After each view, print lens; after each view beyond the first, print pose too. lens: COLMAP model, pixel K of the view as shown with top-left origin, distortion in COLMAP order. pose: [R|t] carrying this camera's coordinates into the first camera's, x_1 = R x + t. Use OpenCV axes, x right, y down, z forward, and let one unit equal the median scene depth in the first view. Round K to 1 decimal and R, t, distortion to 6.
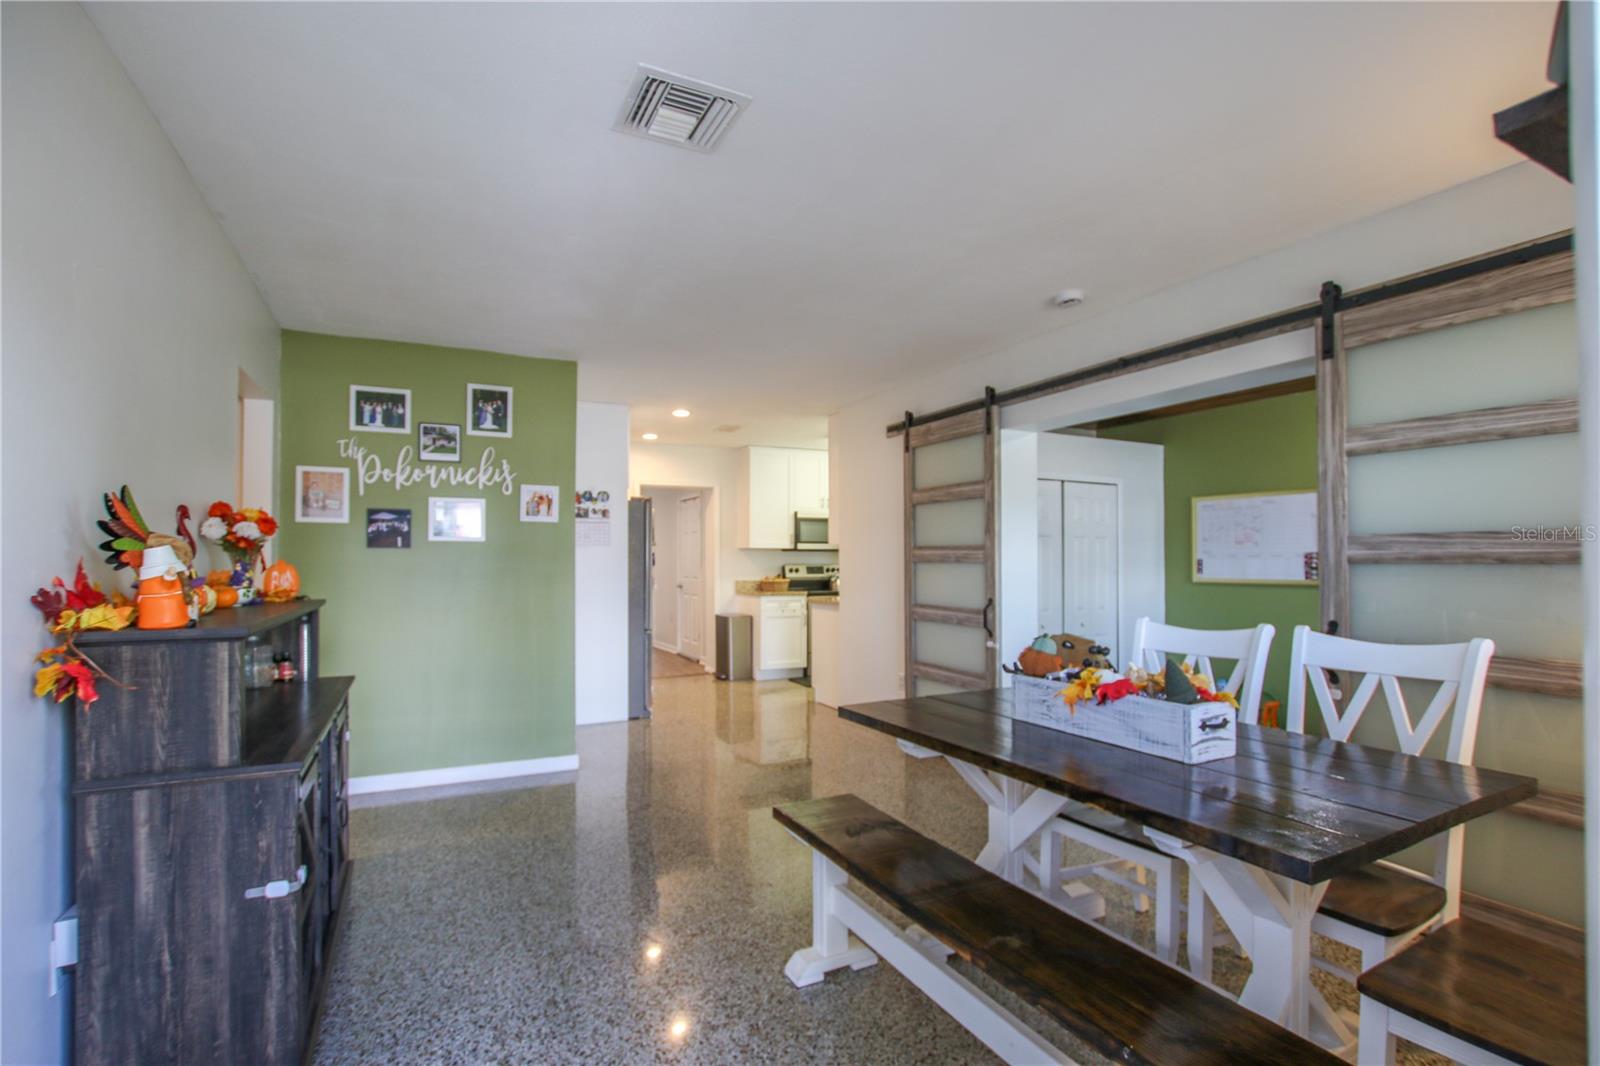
lens RADIAL K [[737.1, 0, 795.4], [0, 737.1, 550.6], [0, 0, 1]] dist [-0.031724, 0.005430]
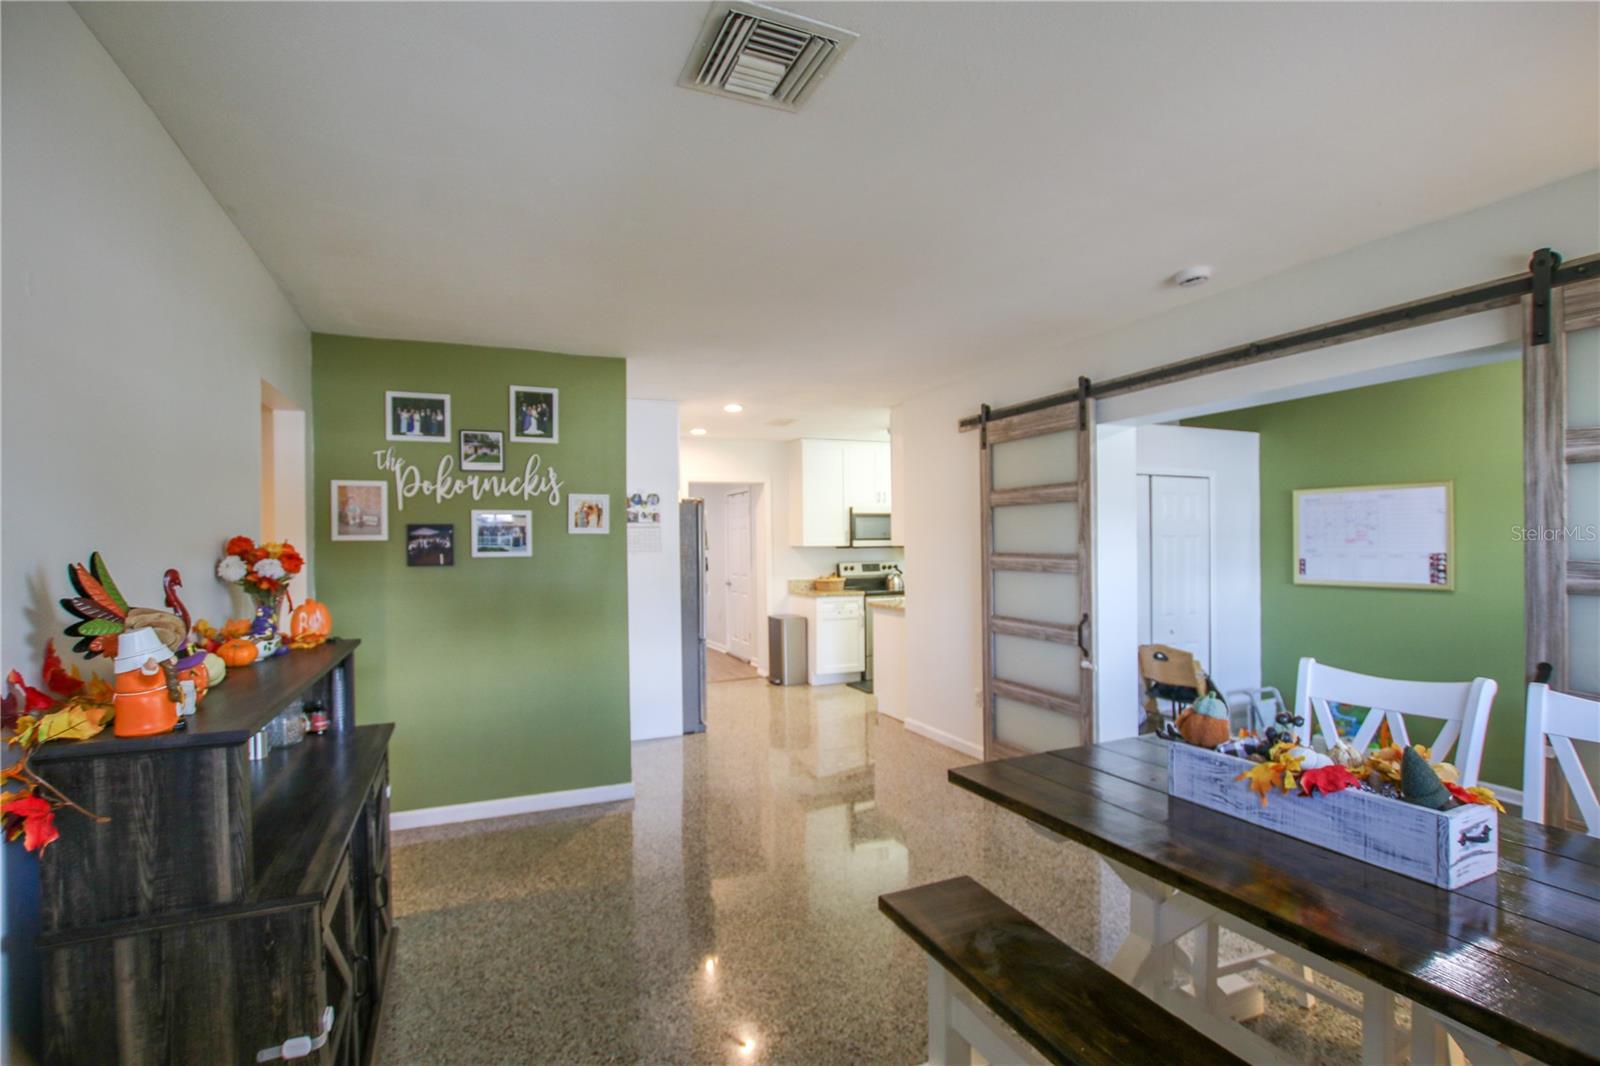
lens RADIAL K [[737.1, 0, 795.4], [0, 737.1, 550.6], [0, 0, 1]] dist [-0.031724, 0.005430]
pose [[0.998597, -0.010333, -0.051942, -0.043626], [0.011535, 0.999672, 0.022884, -0.038480], [0.051689, -0.023451, 0.998388, 0.092883]]
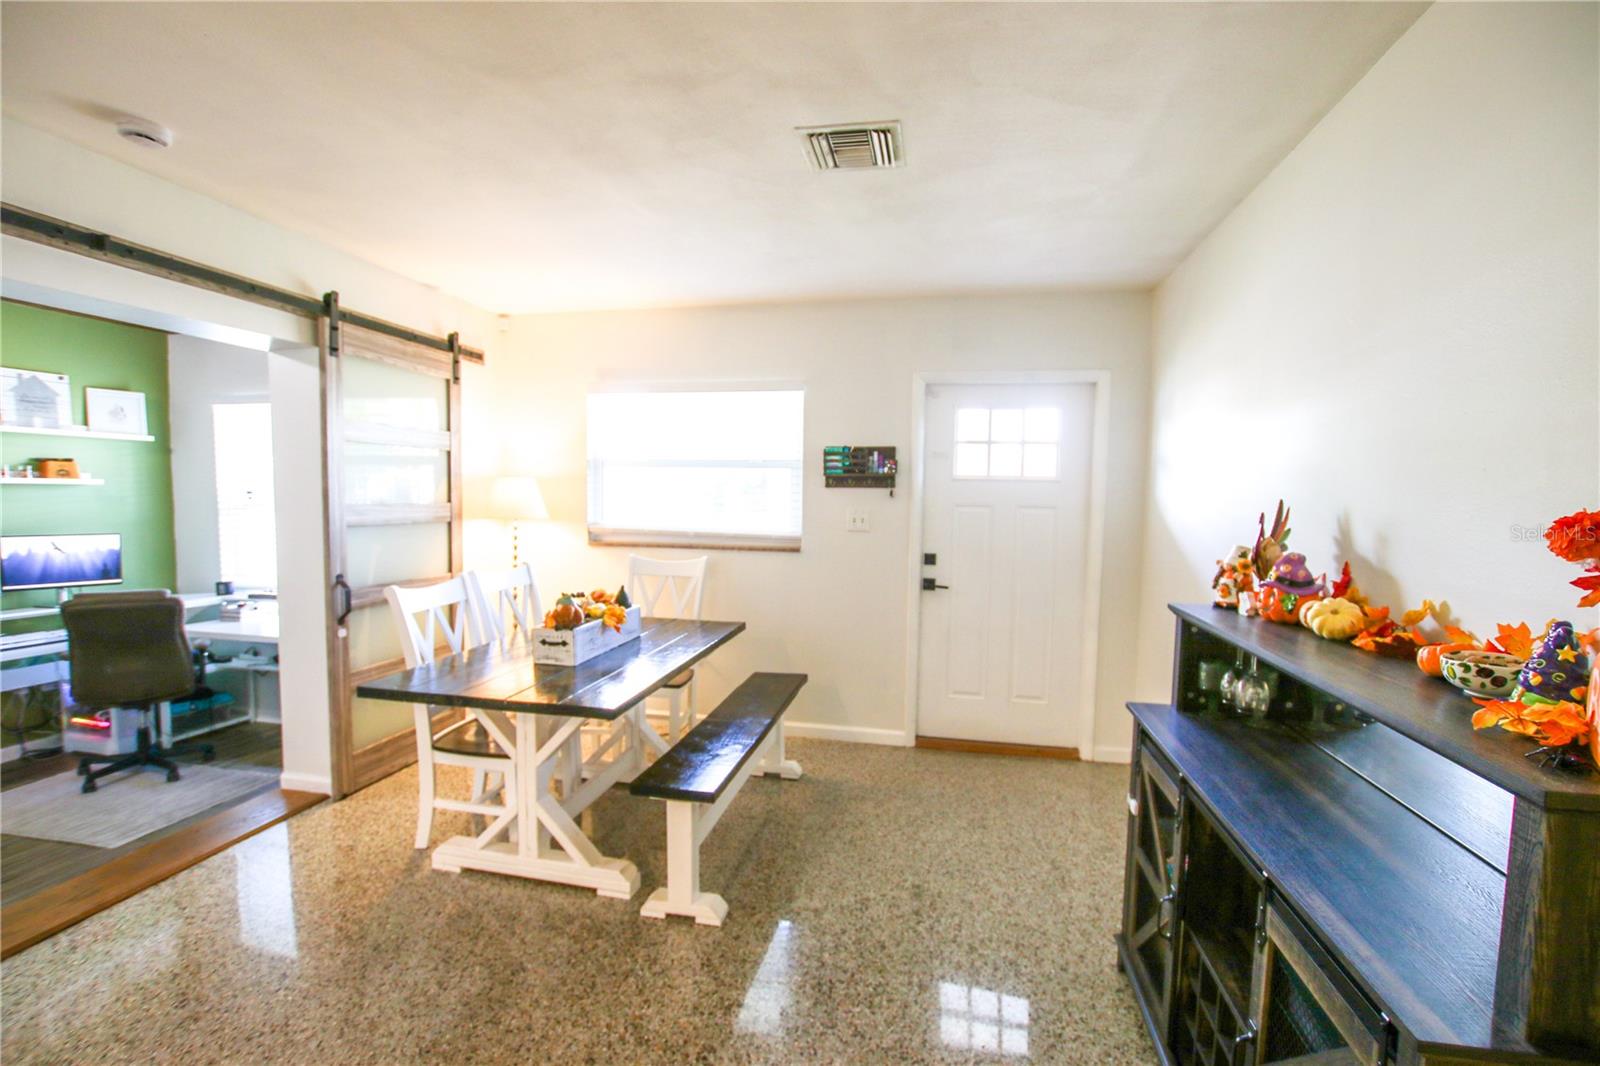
lens RADIAL K [[737.1, 0, 795.4], [0, 737.1, 550.6], [0, 0, 1]] dist [-0.031724, 0.005430]
pose [[-0.784334, -0.056524, 0.617758, -0.401584], [-0.019492, 0.997594, 0.066531, -0.025811], [-0.620033, 0.040141, -0.783549, 0.957925]]
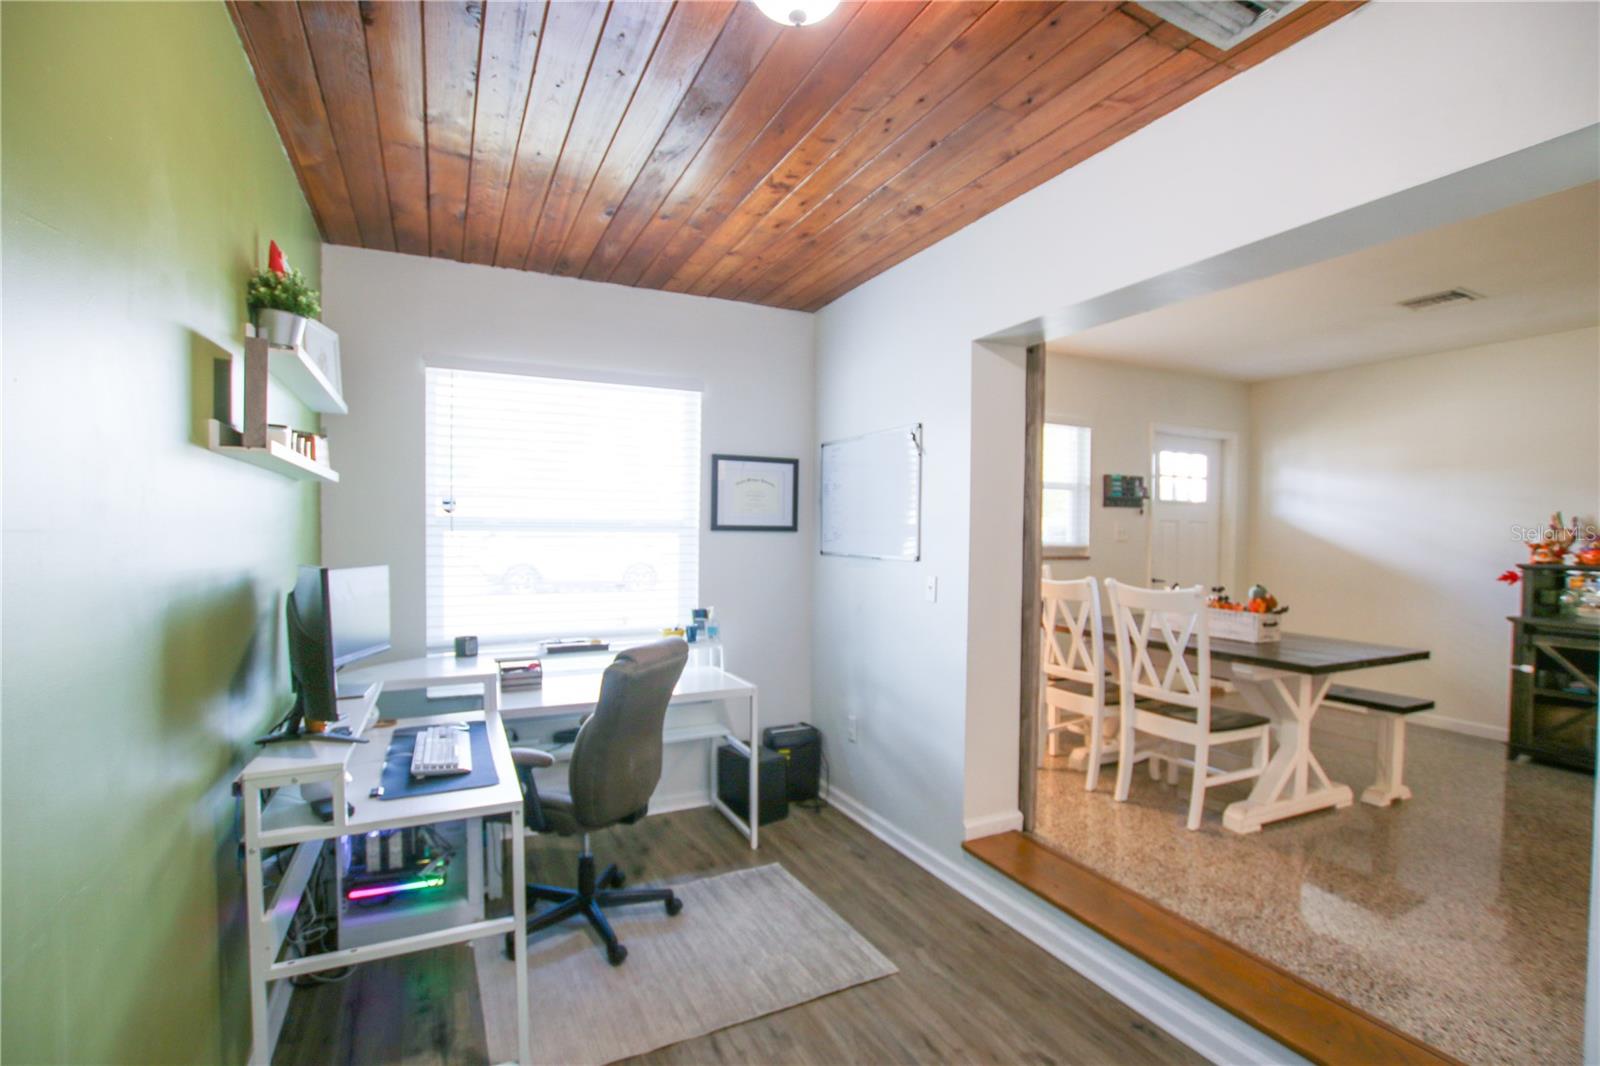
lens RADIAL K [[737.1, 0, 795.4], [0, 737.1, 550.6], [0, 0, 1]] dist [-0.031724, 0.005430]
pose [[-0.999926, -0.008503, 0.008660, 0.716757], [-0.008368, 0.999845, 0.015502, 0.015173], [-0.008790, 0.015429, -0.999842, 1.403510]]
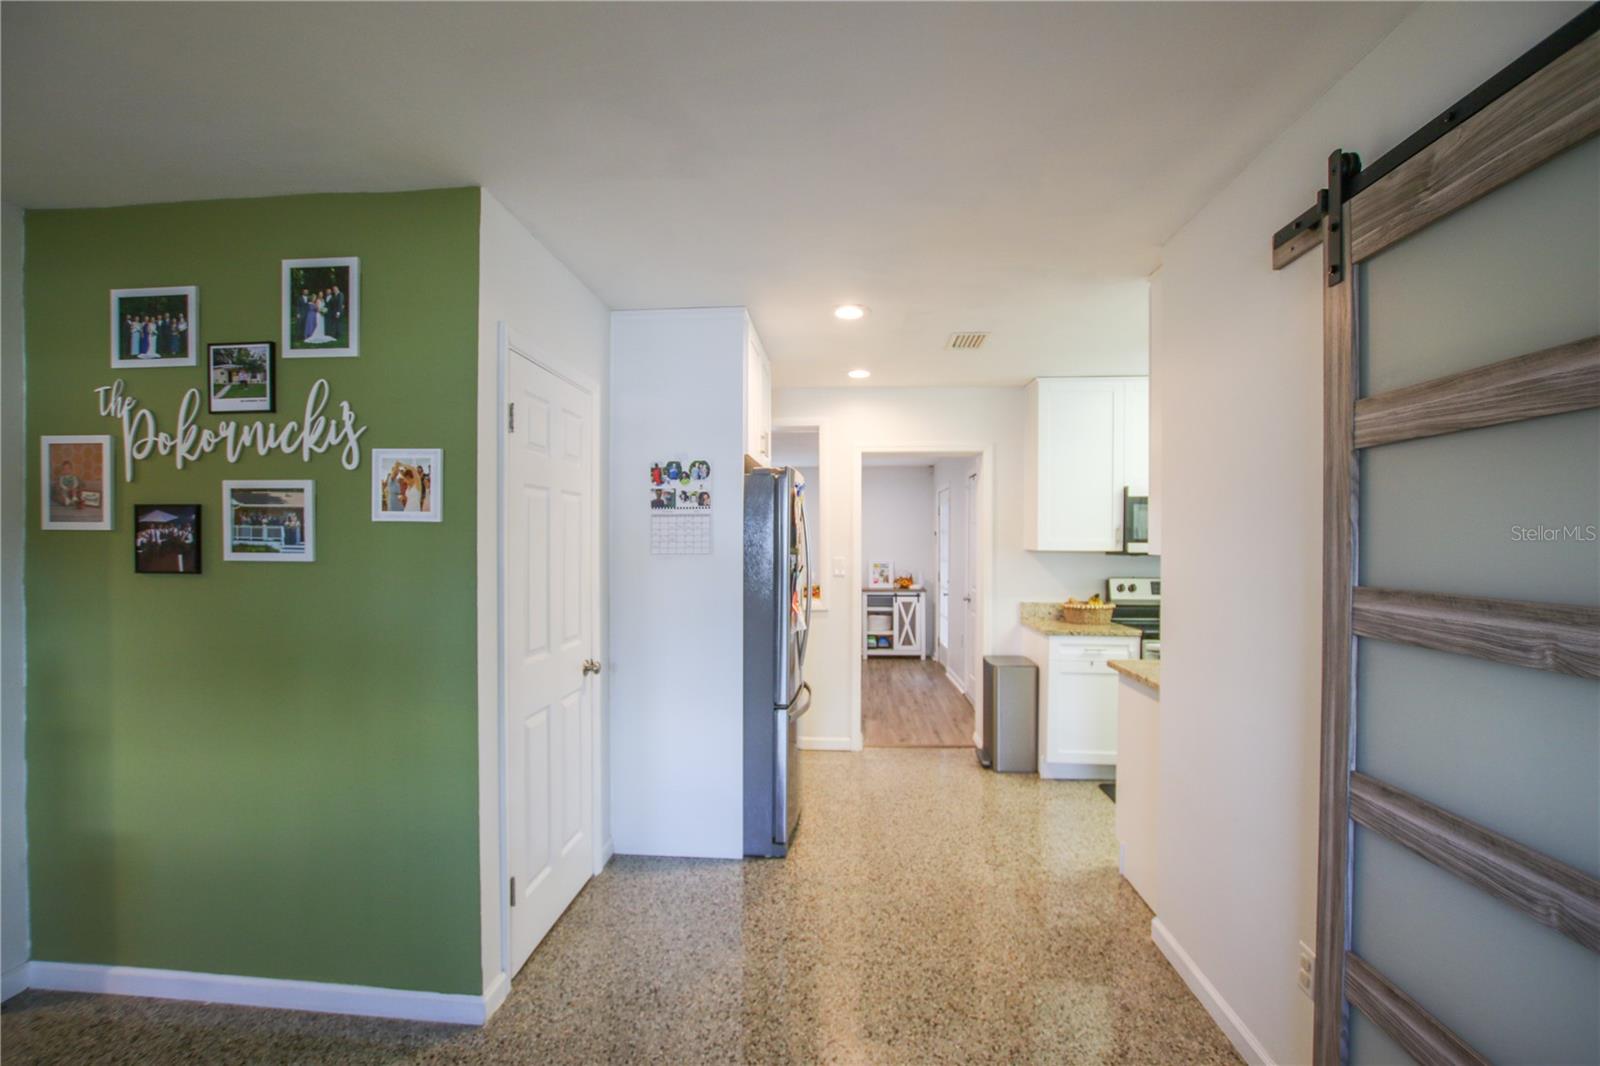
lens RADIAL K [[737.1, 0, 795.4], [0, 737.1, 550.6], [0, 0, 1]] dist [-0.031724, 0.005430]
pose [[0.860679, 0.011555, -0.509016, 0.137004], [0.000605, 0.999719, 0.023717, -0.033640], [0.509147, -0.020721, 0.860430, 0.756118]]
